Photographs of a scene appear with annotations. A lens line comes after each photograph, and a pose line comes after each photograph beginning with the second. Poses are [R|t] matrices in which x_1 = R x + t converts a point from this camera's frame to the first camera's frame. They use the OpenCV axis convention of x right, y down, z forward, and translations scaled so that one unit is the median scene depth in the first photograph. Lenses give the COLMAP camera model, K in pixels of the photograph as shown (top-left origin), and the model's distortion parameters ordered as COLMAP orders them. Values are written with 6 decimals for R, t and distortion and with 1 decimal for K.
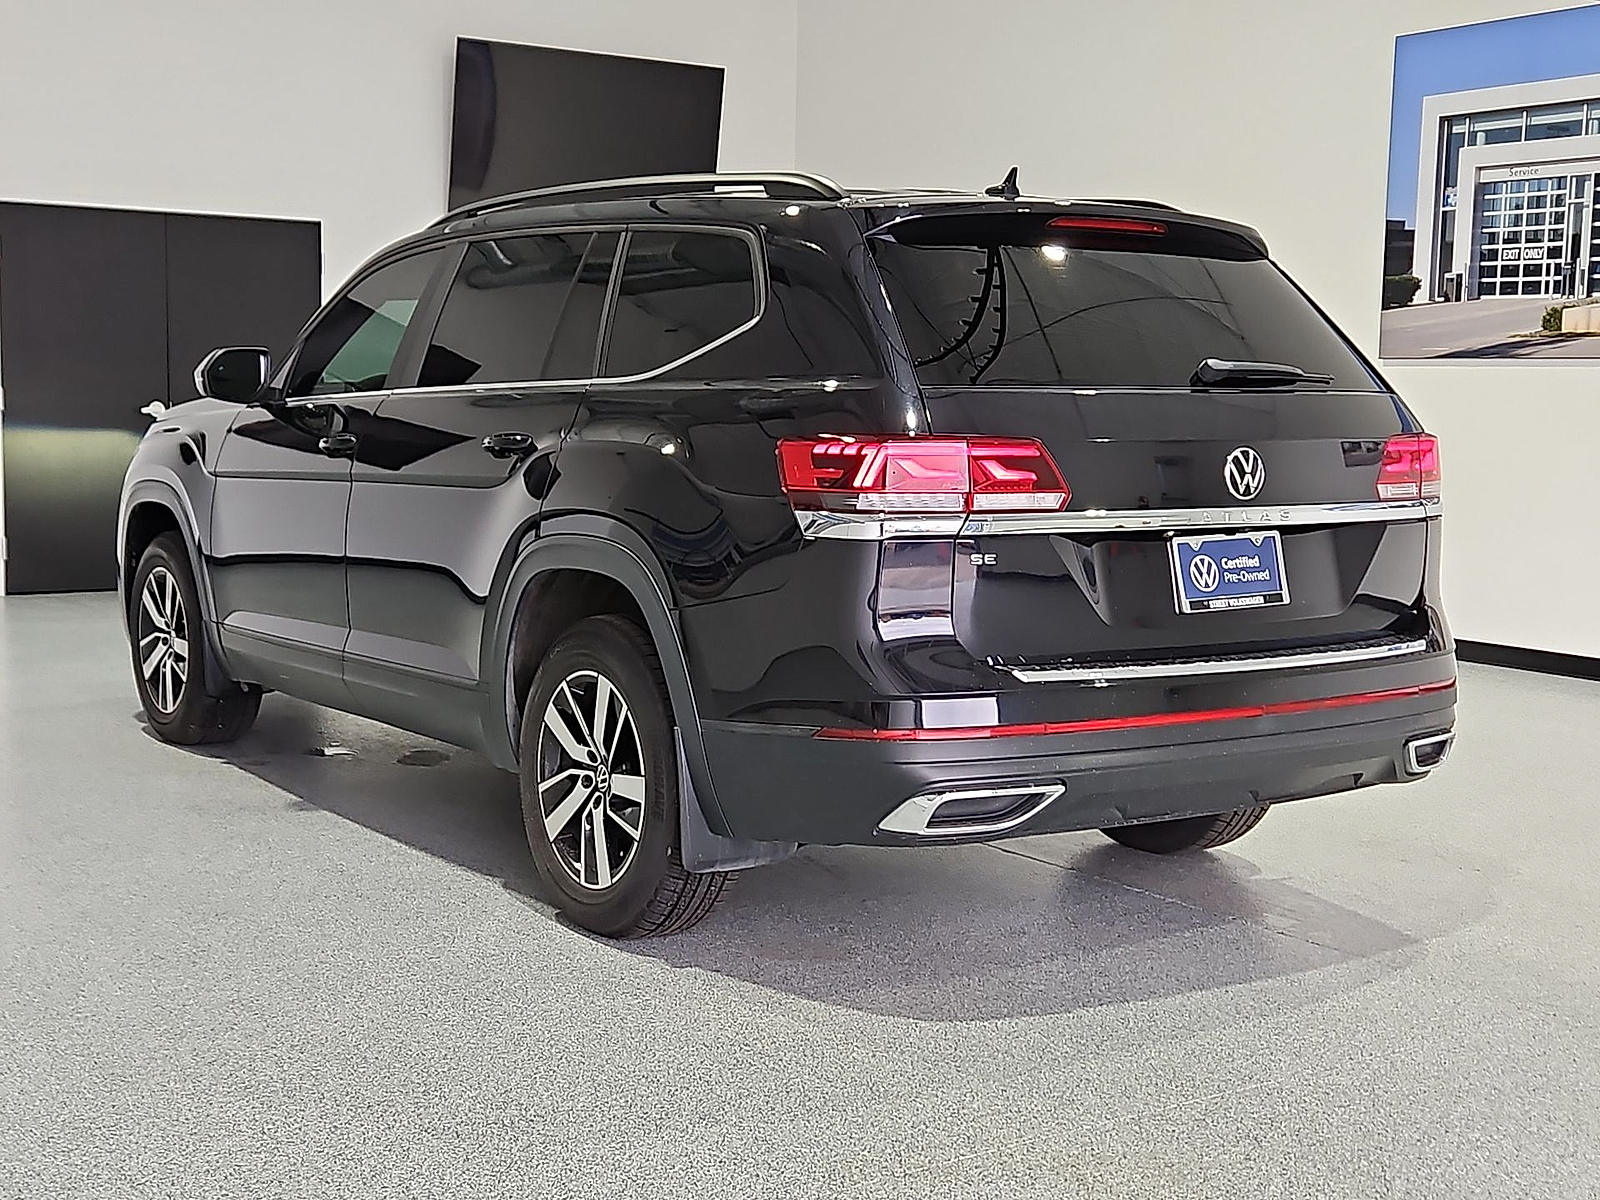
lens RADIAL K [[2197.3, 0, 776.4], [0, 2197.3, 581.8], [0, 0, 1]] dist [0.044716, 0.047009]
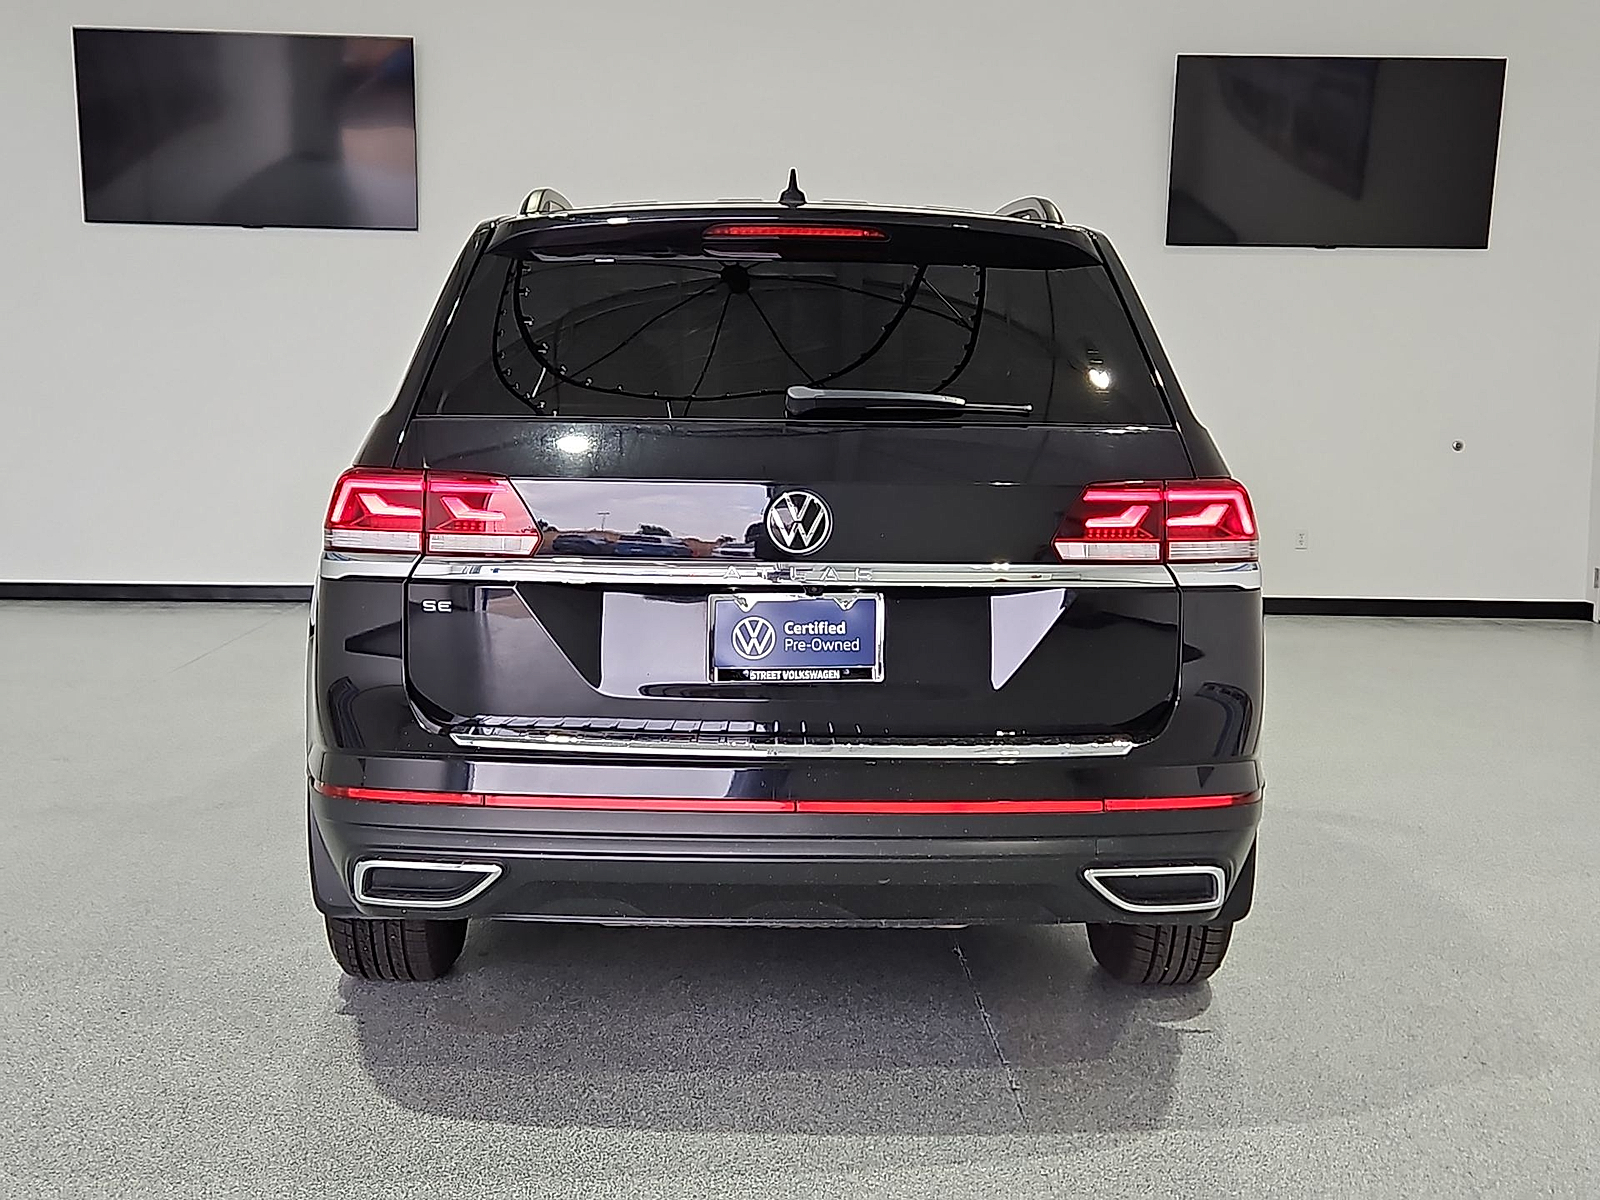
lens RADIAL K [[2140.4, 0, 800.0], [0, 2140.4, 600.0], [0, 0, 1]] dist [0.039551, 0.021266]
pose [[0.848426, 0.050743, -0.526875, 0.634681], [-0.051939, 0.998572, 0.012534, -0.029362], [0.526759, 0.016731, 0.849850, 0.302179]]
